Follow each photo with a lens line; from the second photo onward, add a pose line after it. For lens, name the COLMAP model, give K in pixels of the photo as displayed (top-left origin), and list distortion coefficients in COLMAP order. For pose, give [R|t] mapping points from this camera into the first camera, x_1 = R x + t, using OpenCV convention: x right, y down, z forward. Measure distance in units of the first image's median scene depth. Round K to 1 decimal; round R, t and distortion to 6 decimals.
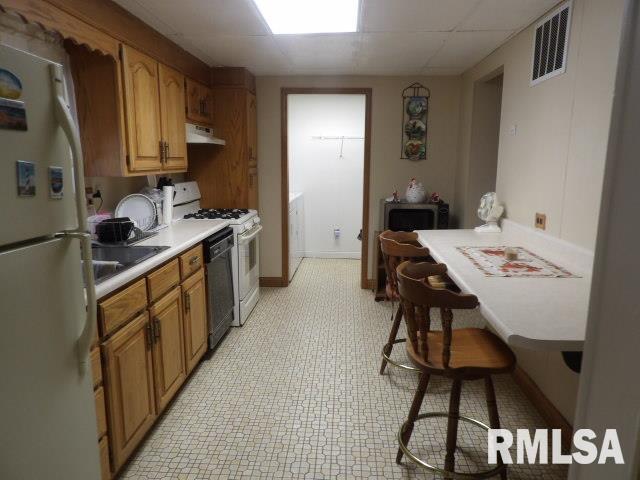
lens RADIAL K [[457.7, 0, 320.0], [0, 457.7, 240.0], [0, 0, 1]] dist [-0.035797, 0.049571]
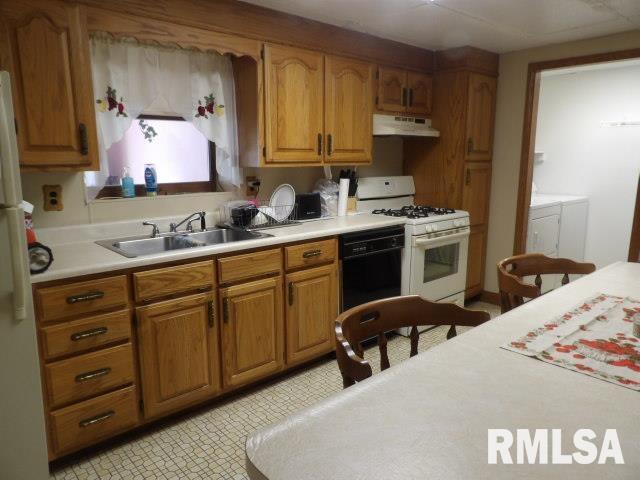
lens RADIAL K [[457.7, 0, 320.0], [0, 457.7, 240.0], [0, 0, 1]] dist [-0.035797, 0.049571]
pose [[0.714183, 0.124957, -0.688715, 0.326127], [-0.119779, 0.991240, 0.055637, -0.033034], [0.689634, 0.042759, 0.722894, 0.235612]]
